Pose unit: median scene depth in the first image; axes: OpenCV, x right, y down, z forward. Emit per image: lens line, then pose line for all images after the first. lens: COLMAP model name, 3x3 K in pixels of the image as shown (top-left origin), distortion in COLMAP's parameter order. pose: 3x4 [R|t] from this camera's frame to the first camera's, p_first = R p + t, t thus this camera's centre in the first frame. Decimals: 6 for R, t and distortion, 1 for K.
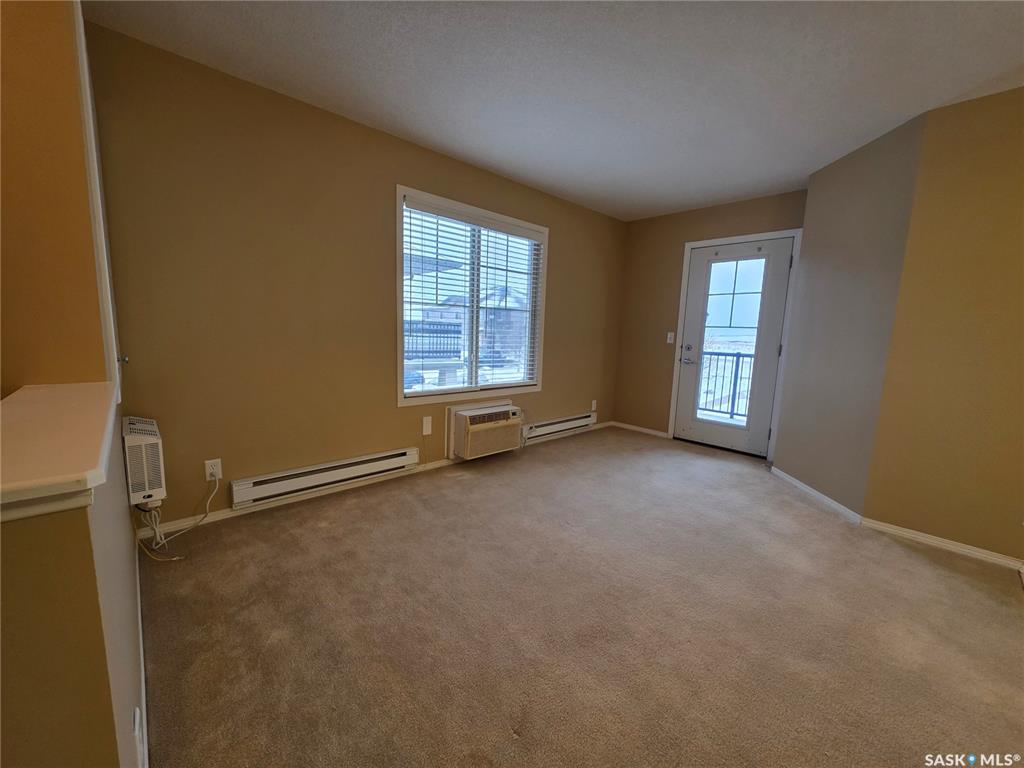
lens RADIAL K [[409.1, 0, 512.0], [0, 409.1, 384.0], [0, 0, 1]] dist [0.001033, -0.000010]
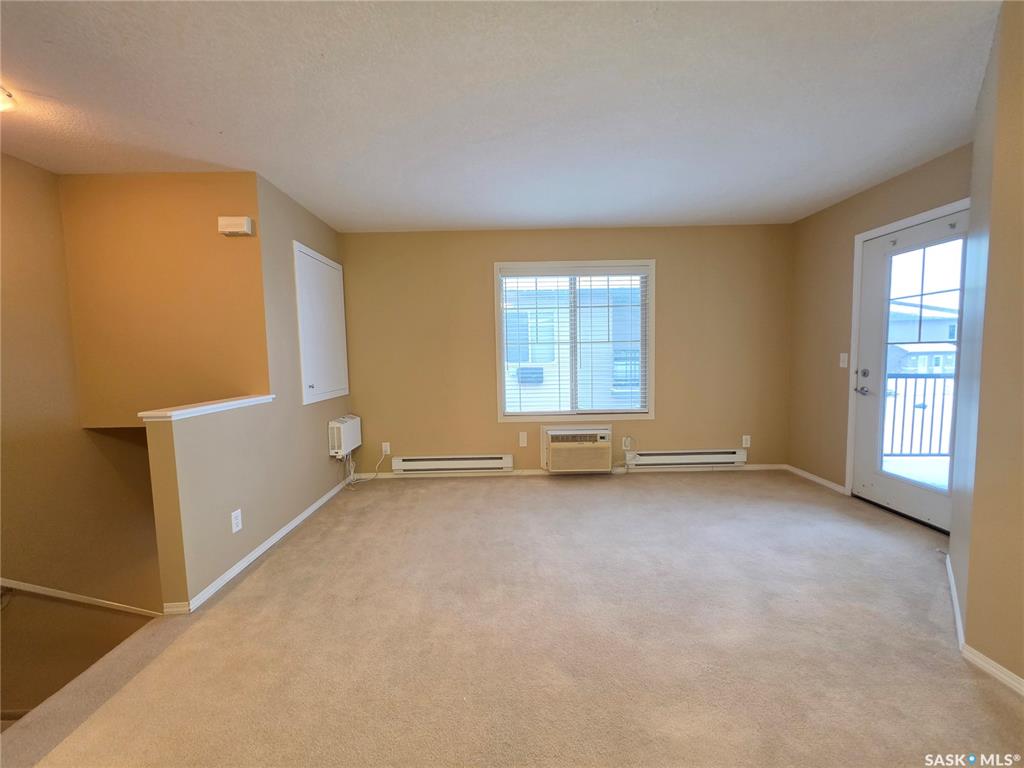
lens RADIAL K [[409.1, 0, 512.0], [0, 409.1, 384.0], [0, 0, 1]] dist [0.001033, -0.000010]
pose [[0.731584, -0.000498, -0.681752, 0.577208], [-0.044983, 0.997785, -0.049000, -0.005127], [0.680266, 0.066515, 0.729941, 0.036587]]
